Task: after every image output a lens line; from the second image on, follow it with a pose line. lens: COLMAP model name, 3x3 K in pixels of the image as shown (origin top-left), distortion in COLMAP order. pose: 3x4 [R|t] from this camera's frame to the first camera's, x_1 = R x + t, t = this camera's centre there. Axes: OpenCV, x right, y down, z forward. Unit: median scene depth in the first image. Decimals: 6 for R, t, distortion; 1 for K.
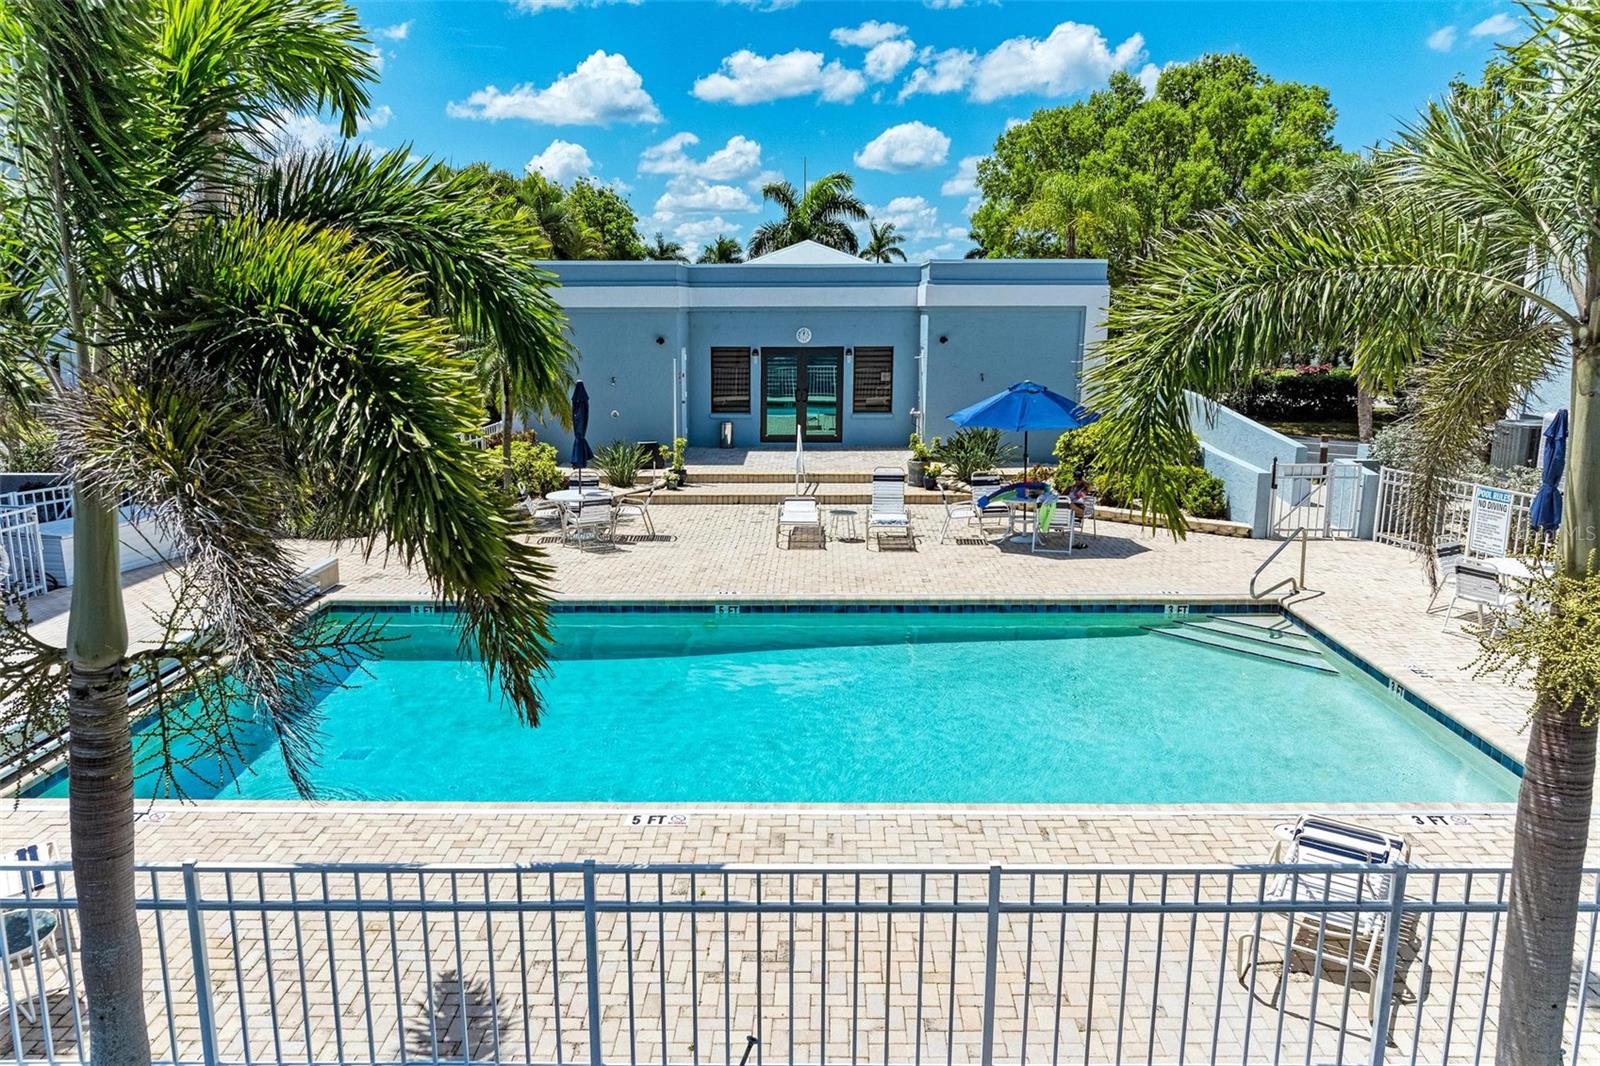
lens RADIAL K [[1130.7, 0, 825.1], [0, 1130.7, 524.0], [0, 0, 1]] dist [-0.023360, -0.001732]
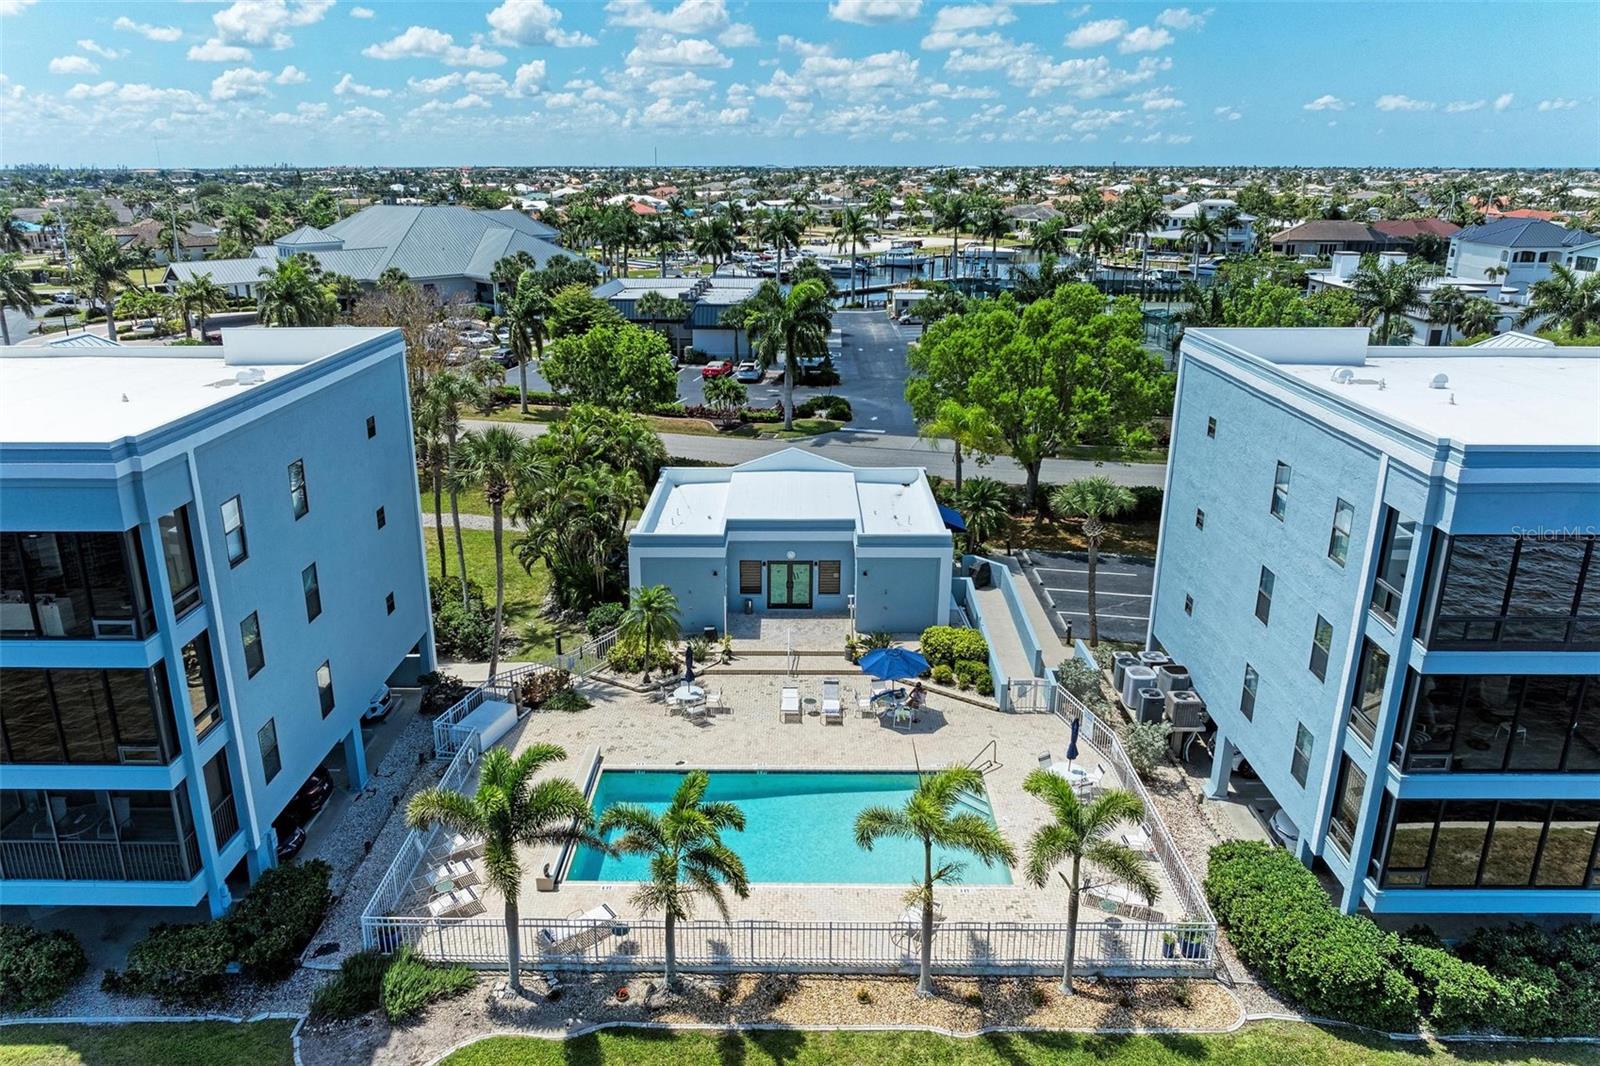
lens RADIAL K [[1137.9, 0, 803.5], [0, 1137.9, 521.4], [0, 0, 1]] dist [-0.009123, -0.007816]
pose [[0.999992, 0.001273, -0.003782, 0.009409], [-0.000816, 0.992960, 0.118450, -0.498228], [0.003906, -0.118446, 0.992953, -0.922112]]
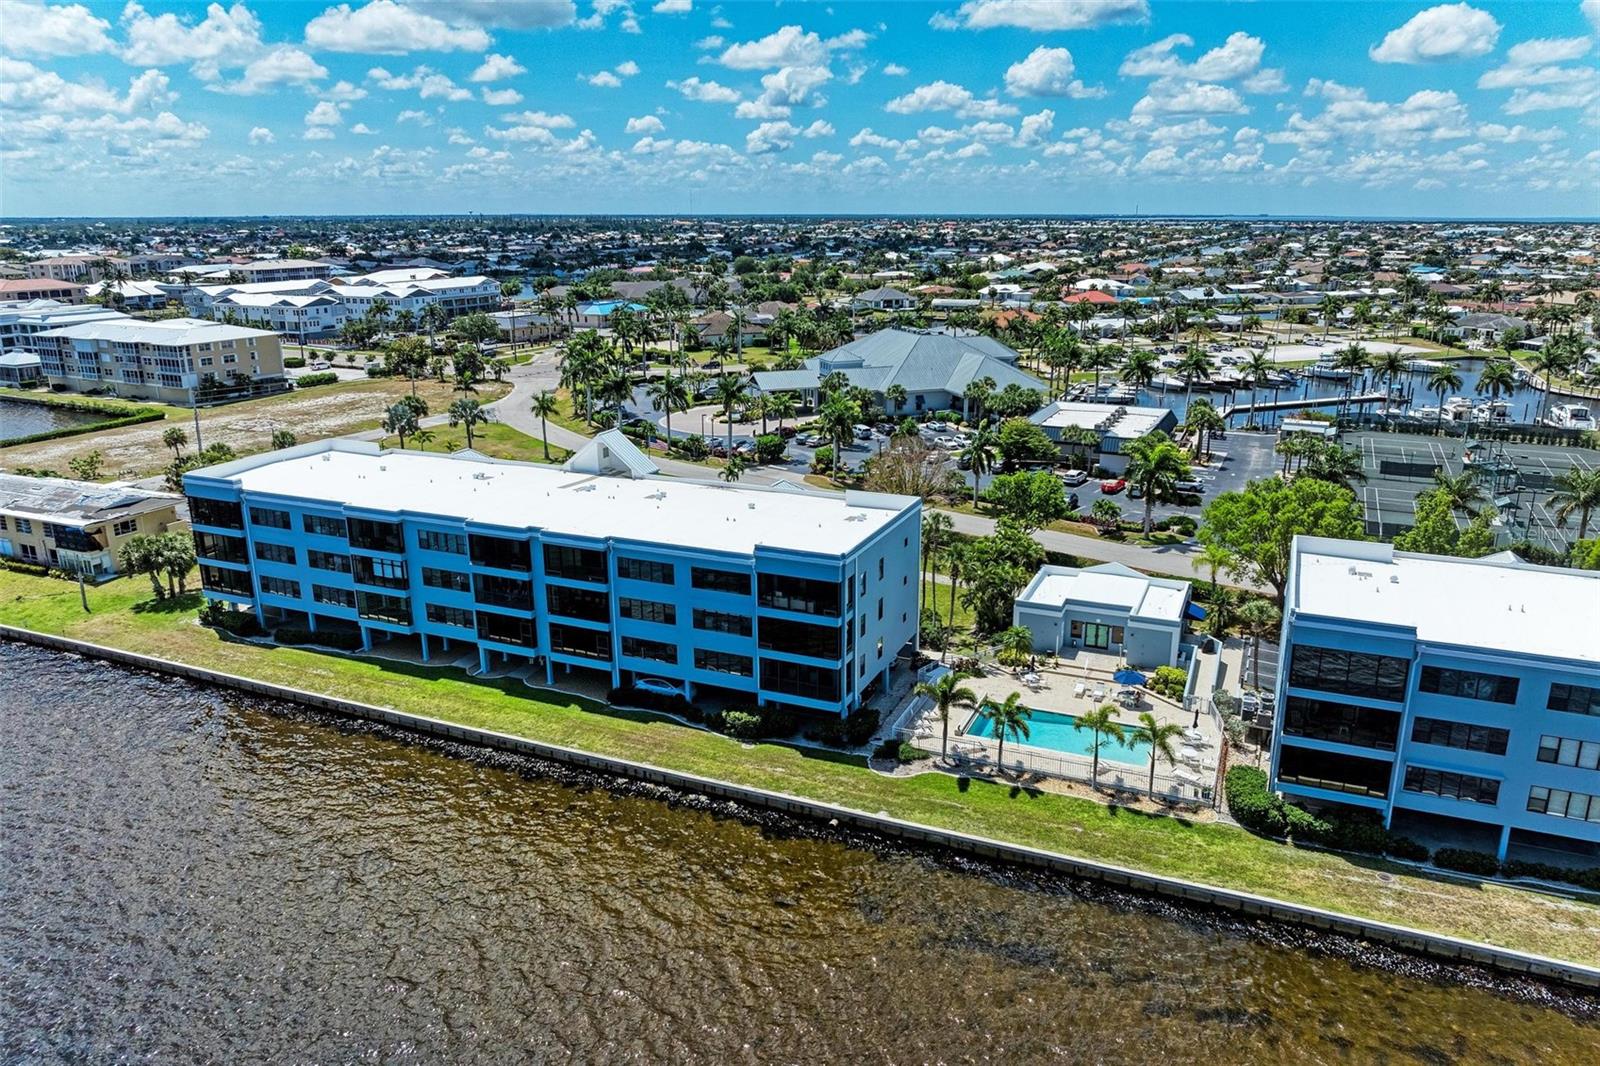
lens RADIAL K [[1137.9, 0, 803.5], [0, 1137.9, 521.4], [0, 0, 1]] dist [-0.009123, -0.007816]
pose [[0.918853, 0.100998, -0.381455, 0.526202], [-0.070761, 0.993193, 0.092520, -0.841735], [0.388203, -0.058020, 0.919746, -2.978956]]
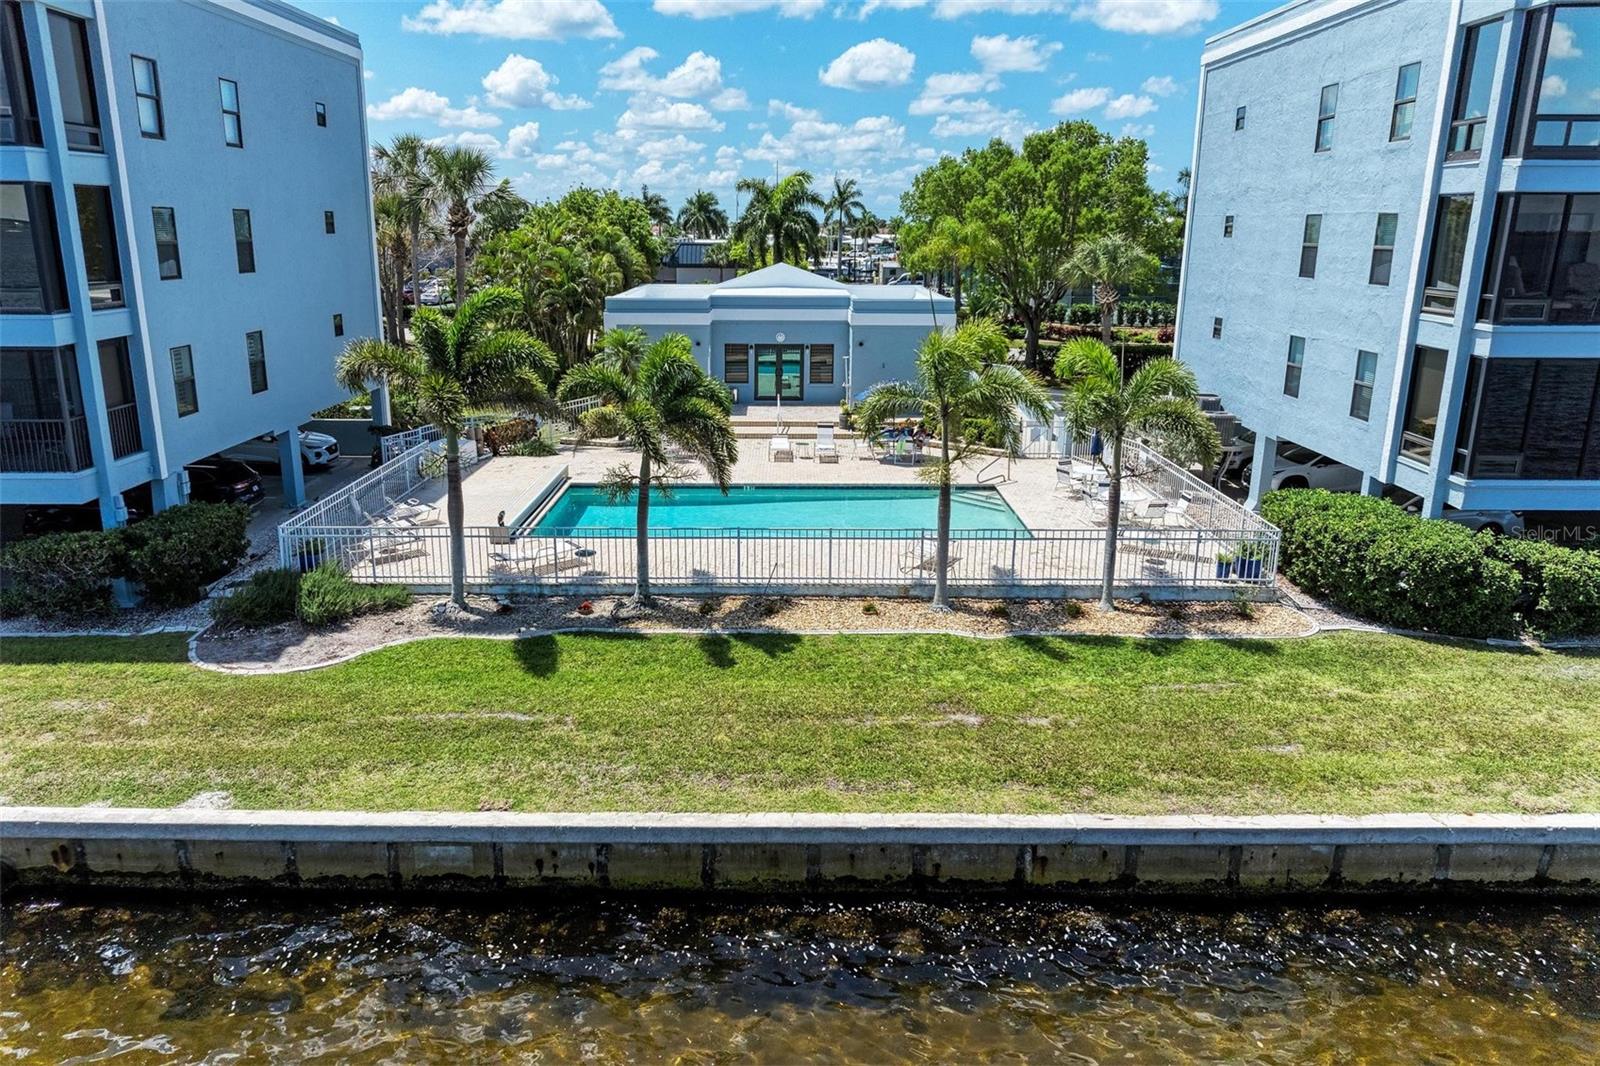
lens RADIAL K [[1120.1, 0, 805.1], [0, 1120.1, 530.4], [0, 0, 1]] dist [-0.015213, -0.006222]
pose [[0.999923, 0.003386, 0.011920, -0.001376], [-0.004259, 0.997252, 0.073959, -0.003307], [-0.011637, -0.074004, 0.997190, -0.785728]]
